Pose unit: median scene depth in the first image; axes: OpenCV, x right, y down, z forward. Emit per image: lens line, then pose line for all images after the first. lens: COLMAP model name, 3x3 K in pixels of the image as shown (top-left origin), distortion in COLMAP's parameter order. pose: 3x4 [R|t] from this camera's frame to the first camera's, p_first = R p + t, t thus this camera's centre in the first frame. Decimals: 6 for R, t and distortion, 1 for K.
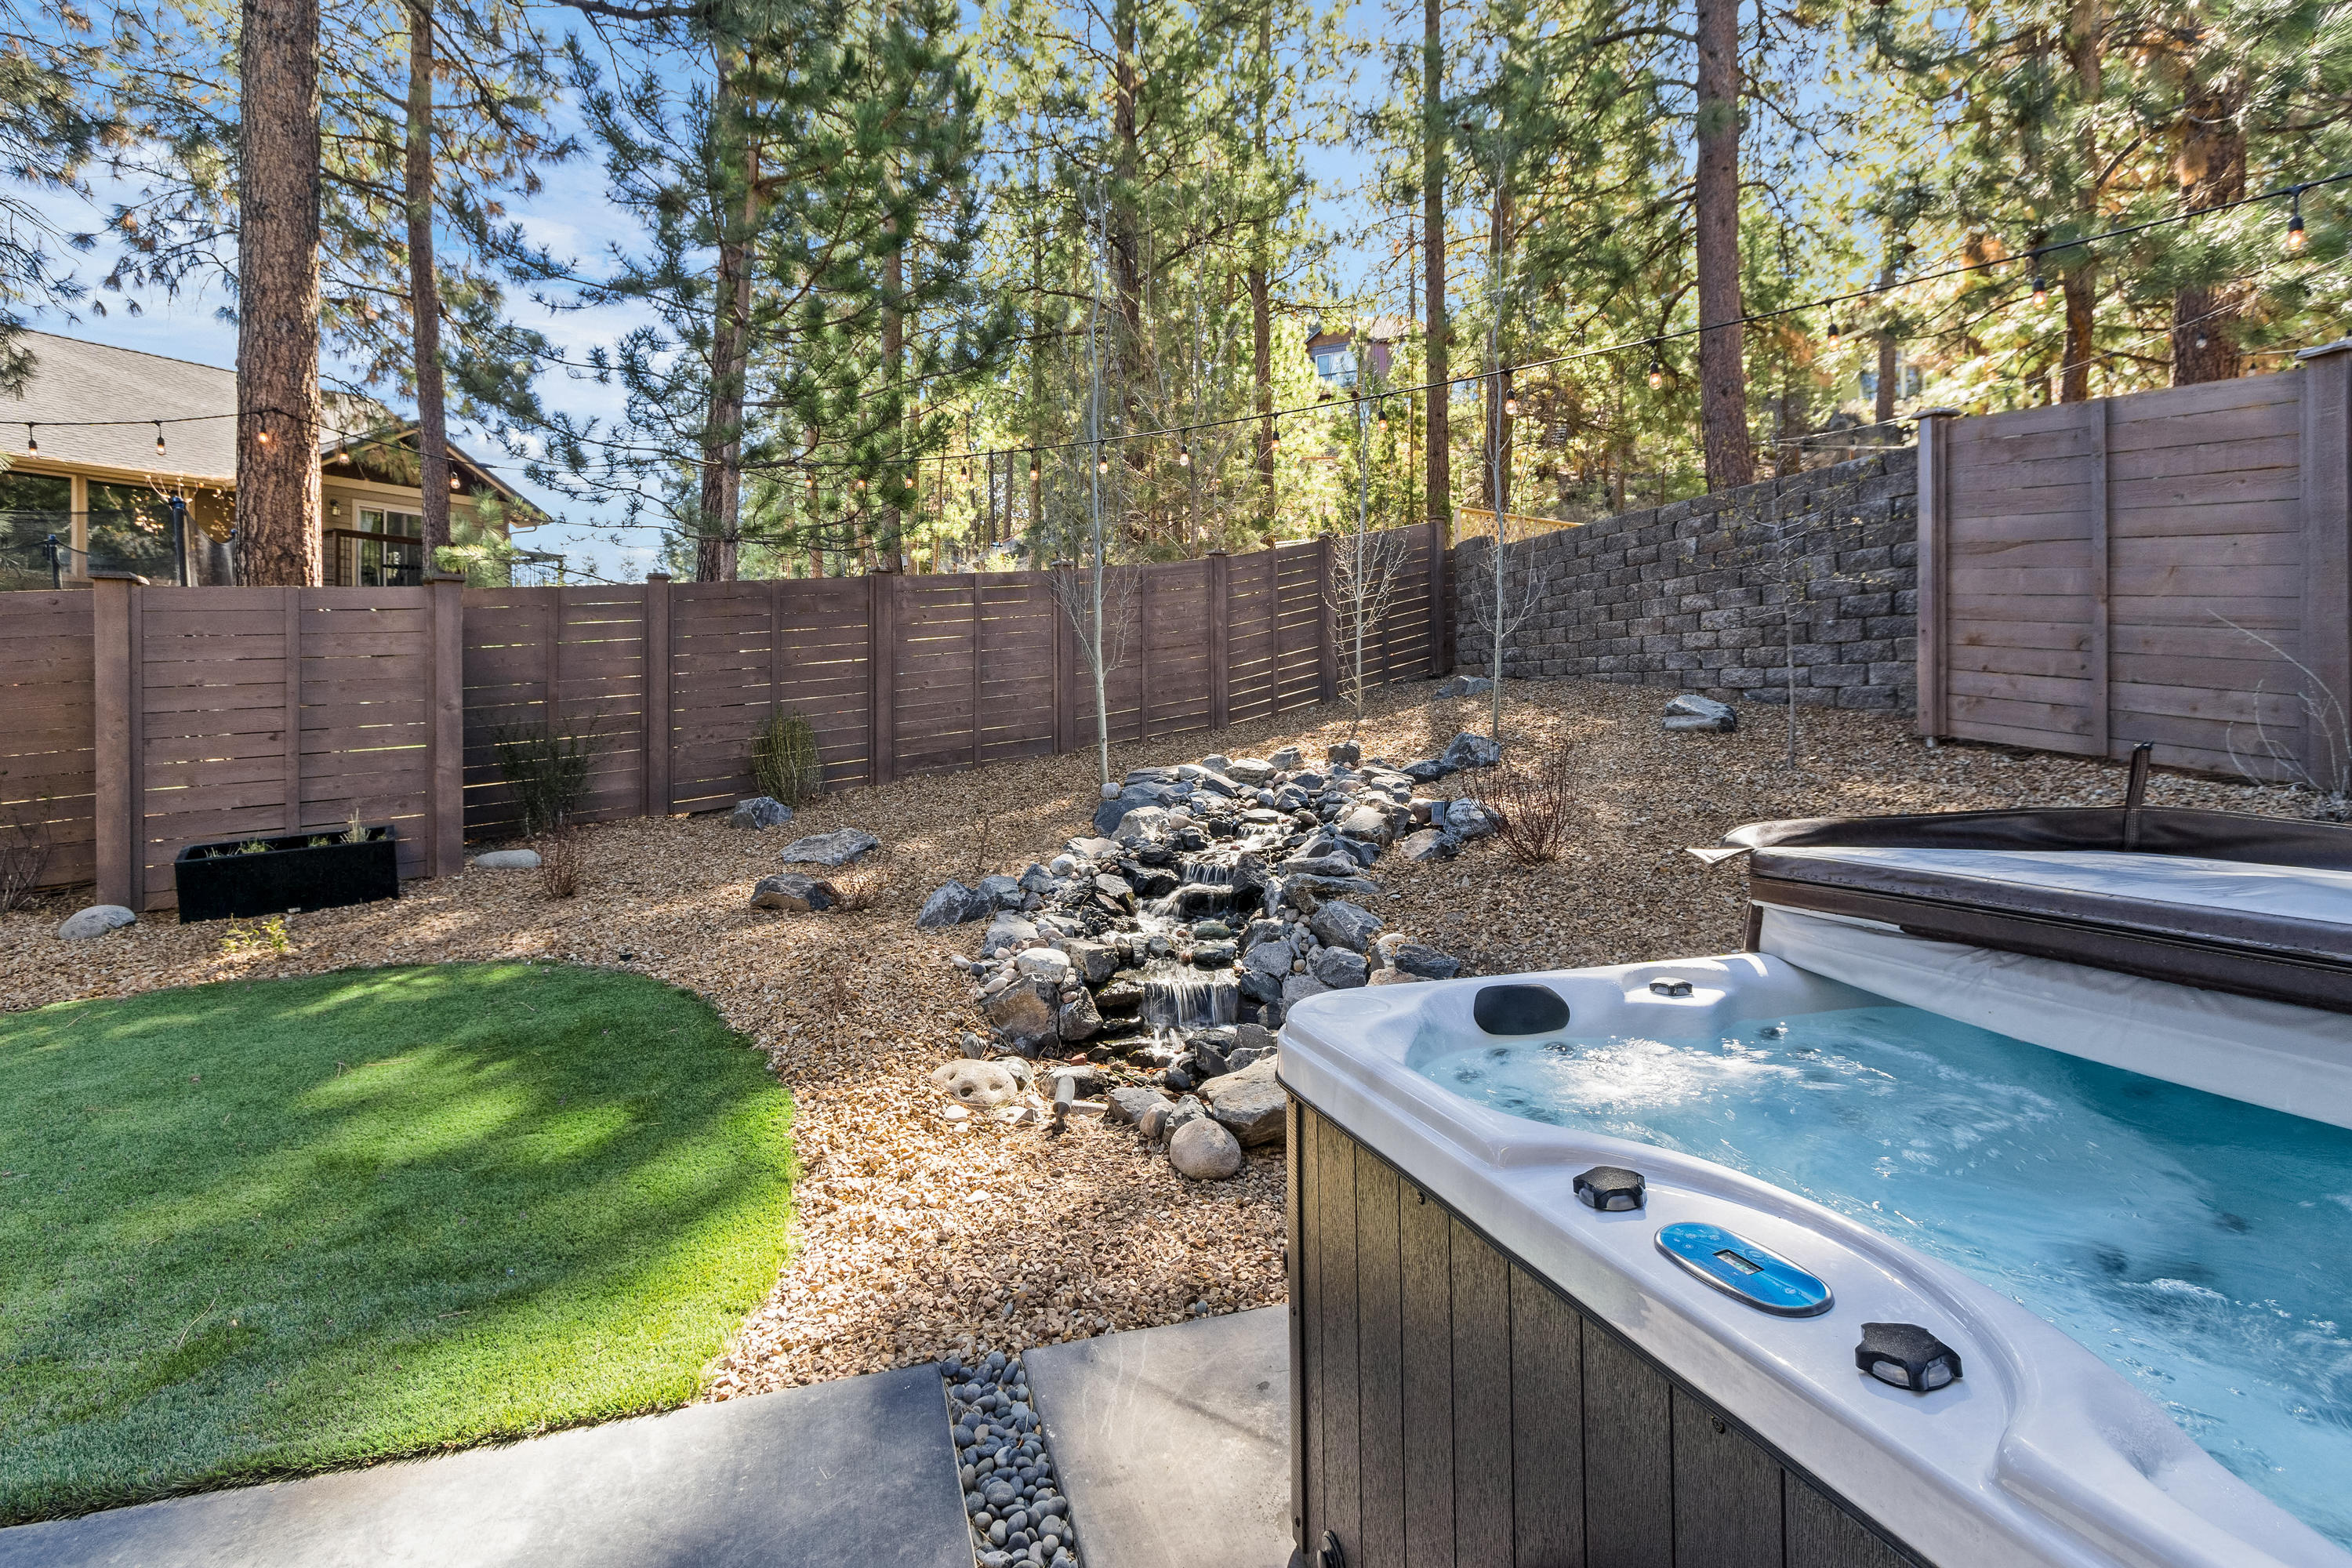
lens RADIAL K [[1152.8, 0, 1168.3], [0, 1152.8, 706.5], [0, 0, 1]] dist [0.004591, 0.000445]
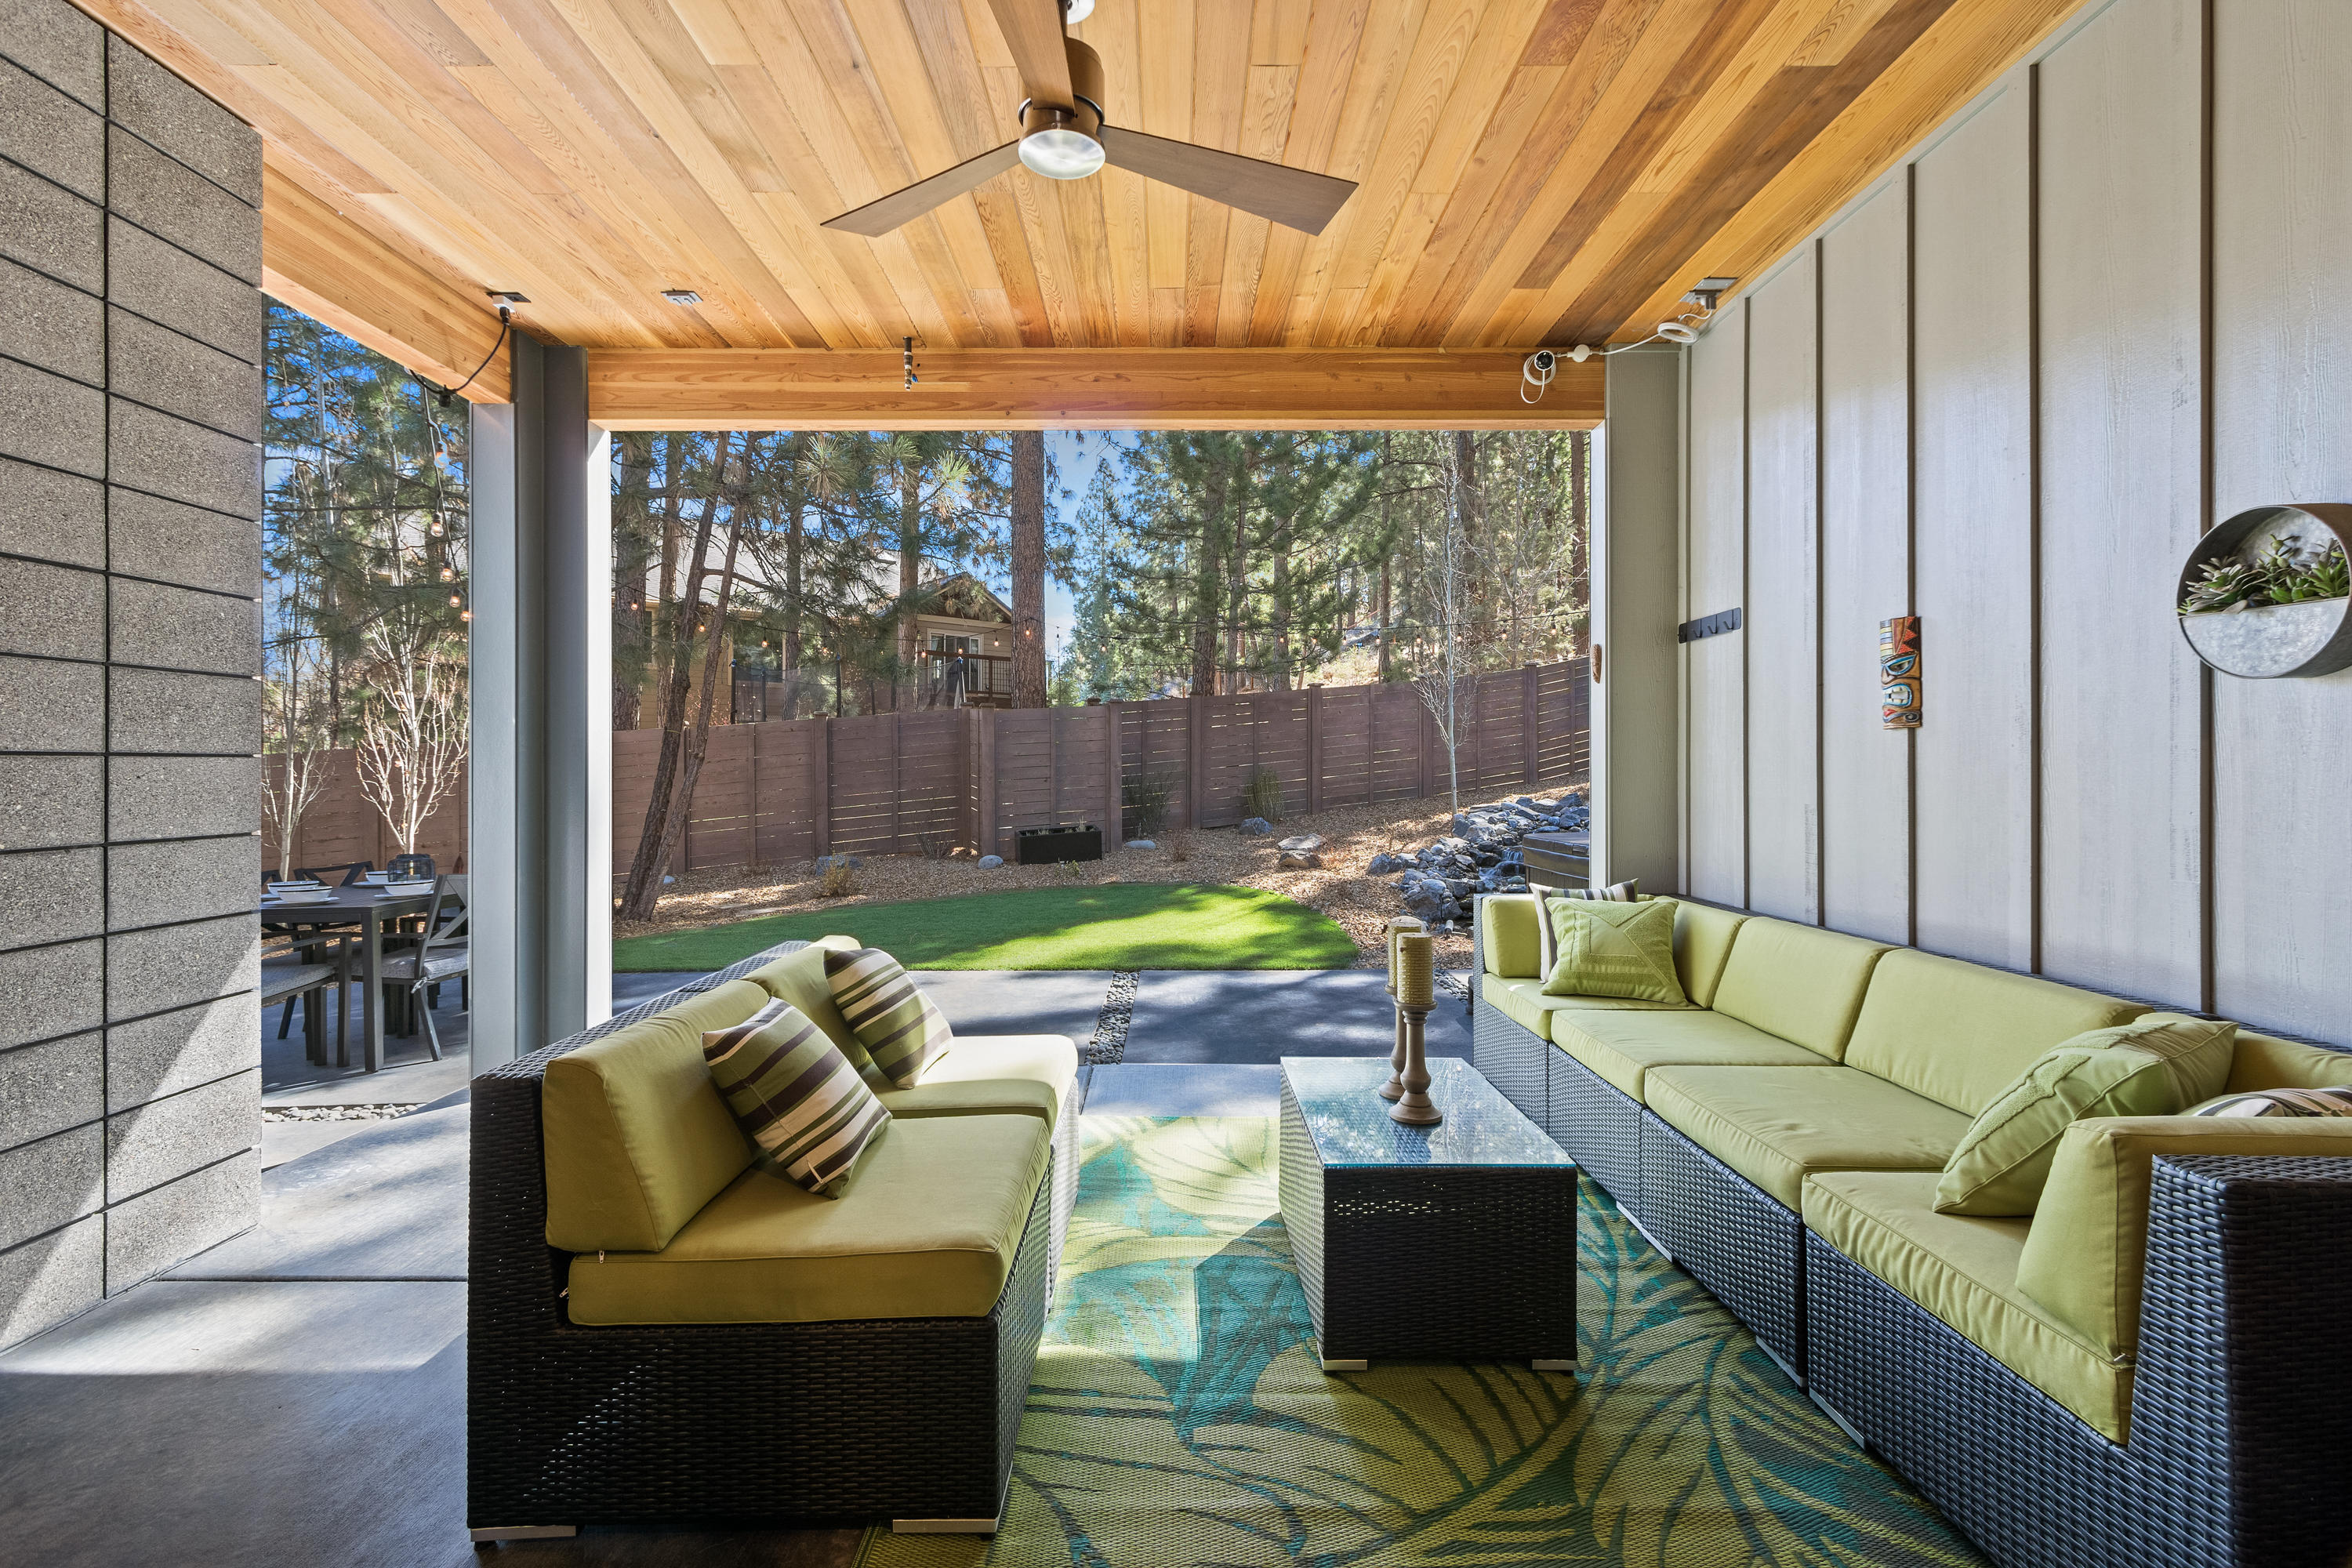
lens RADIAL K [[1070.2, 0, 1161.4], [0, 1070.2, 754.1], [0, 0, 1]] dist [0.003205, -0.000681]
pose [[0.954068, -0.000228, -0.299589, 0.004086], [-0.004047, 0.999899, -0.013648, 0.003884], [0.299562, 0.014234, 0.953971, -0.718015]]
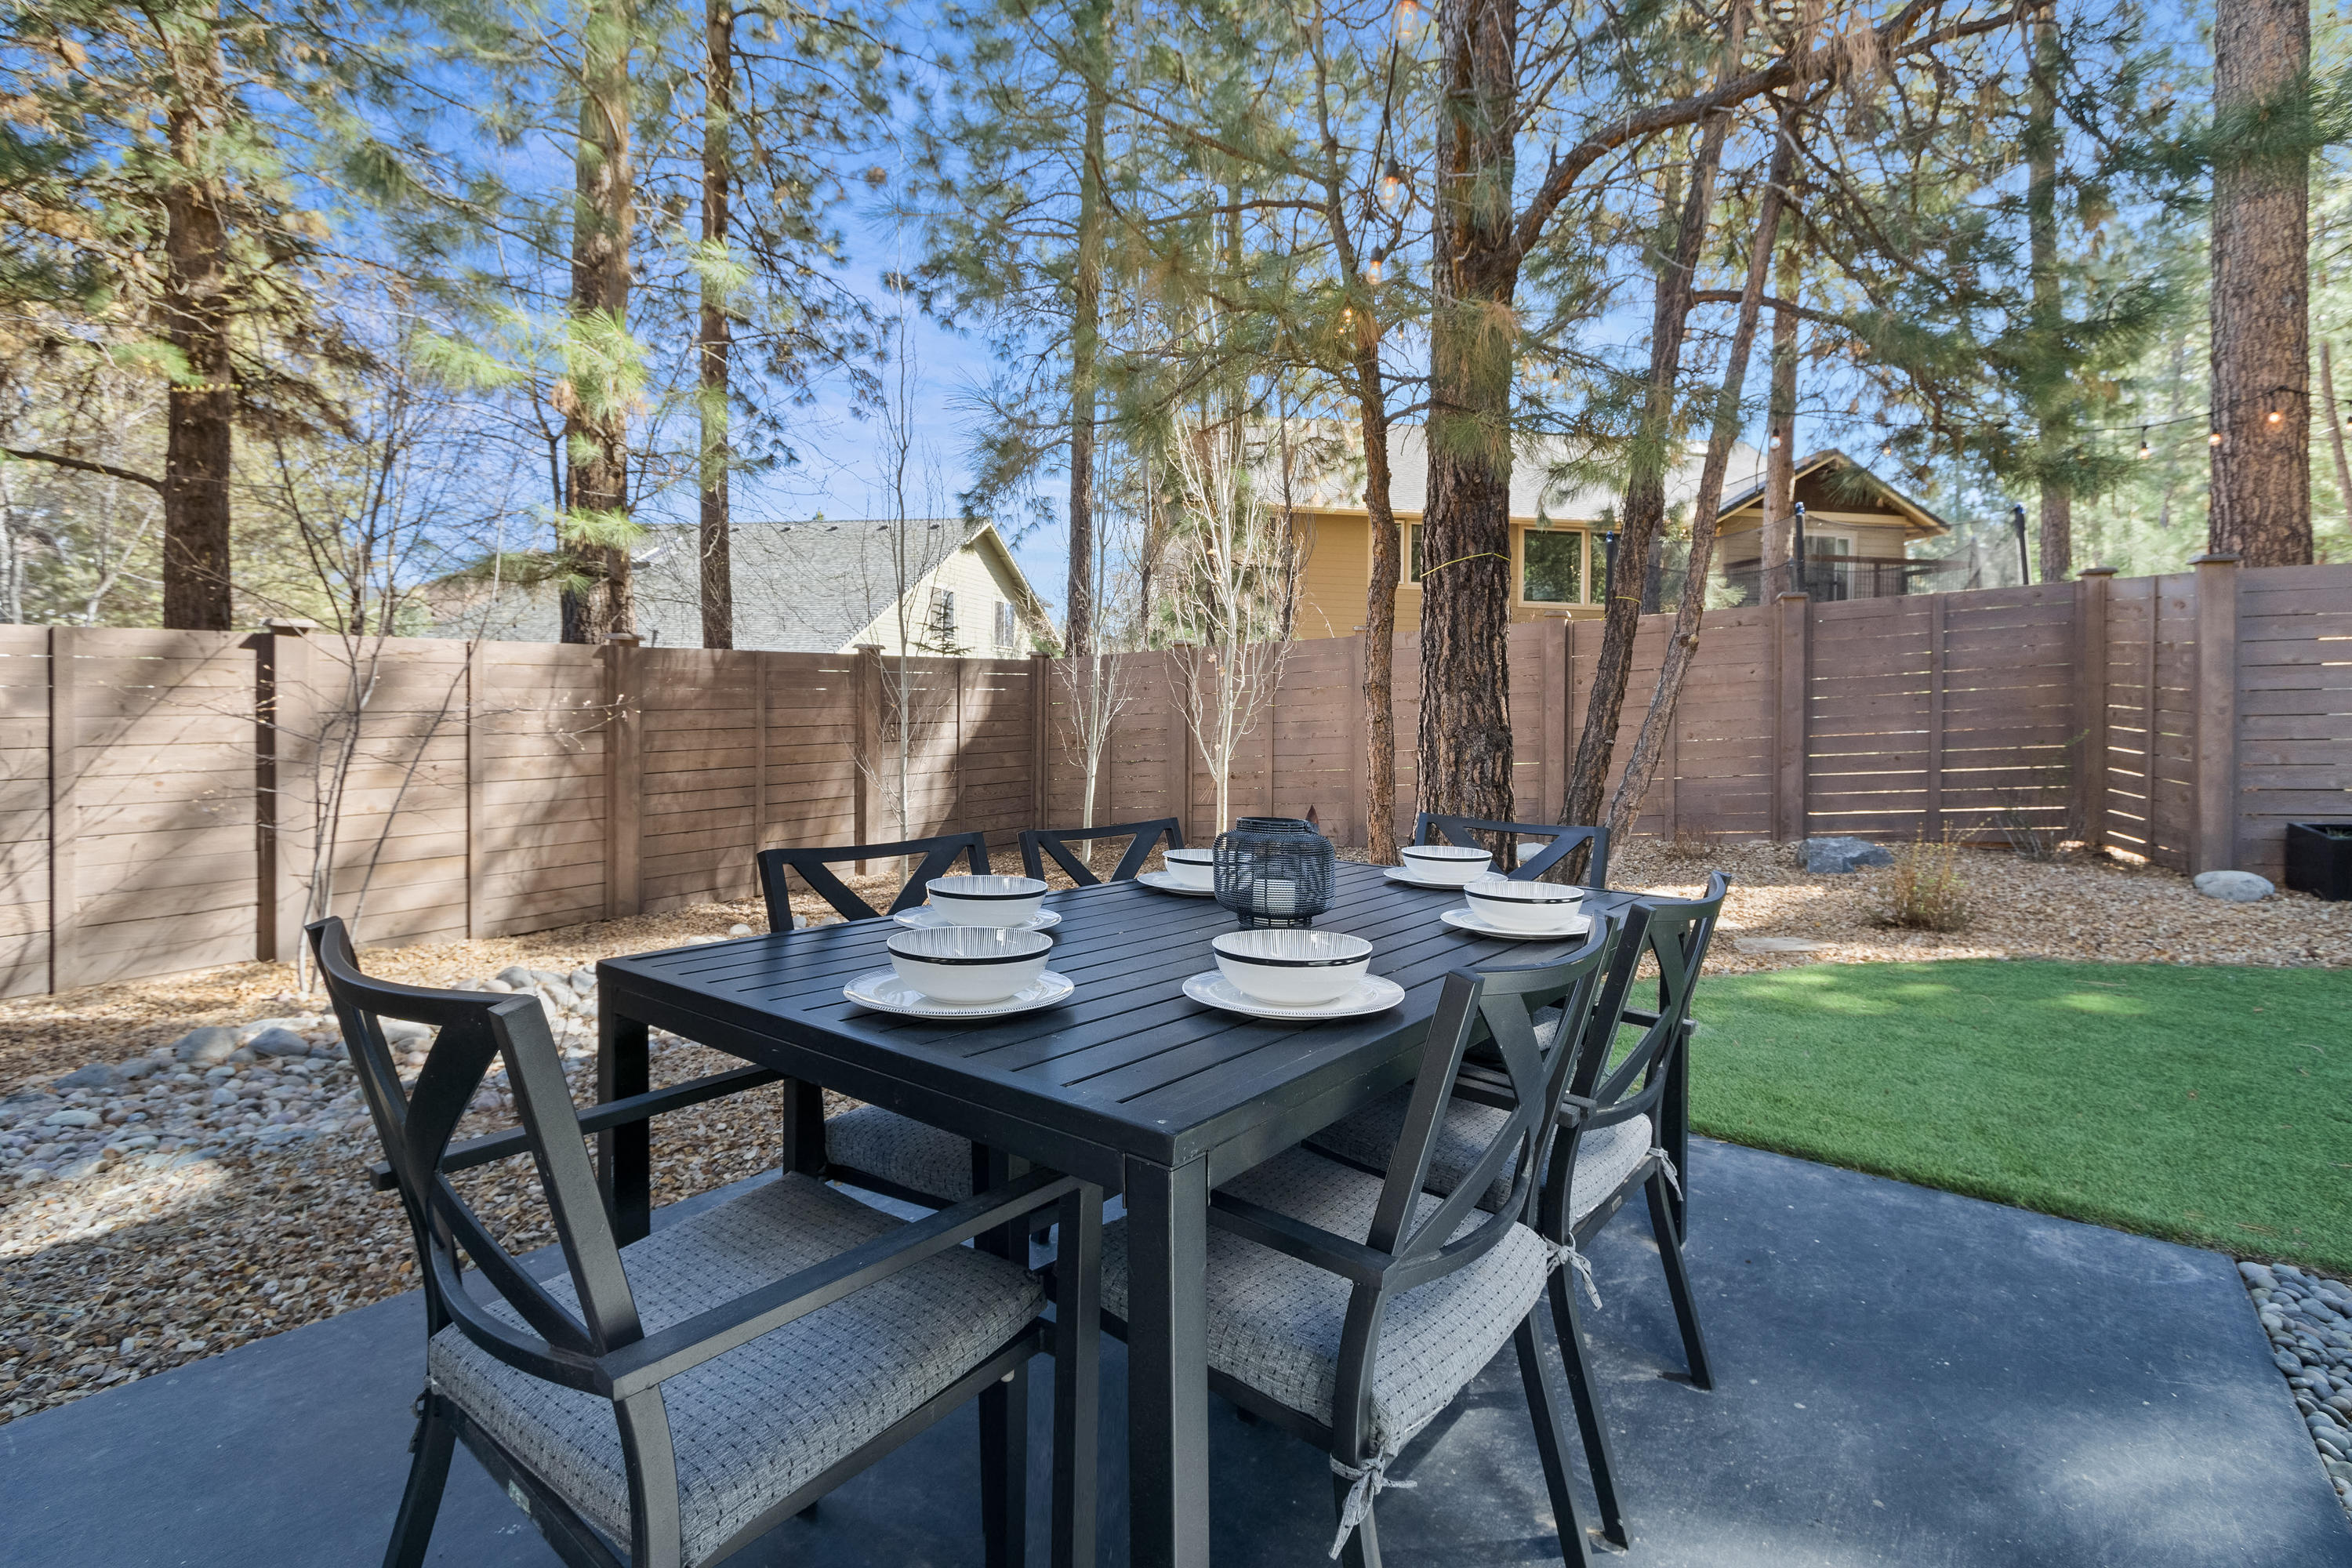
lens RADIAL K [[1070.2, 0, 1183.2], [0, 1070.2, 740.5], [0, 0, 1]] dist [0.003205, -0.000681]
pose [[0.593780, 0.046383, -0.803289, -0.585512], [-0.033893, 0.998893, 0.032624, 0.044295], [0.803913, 0.007855, 0.594695, -0.287469]]
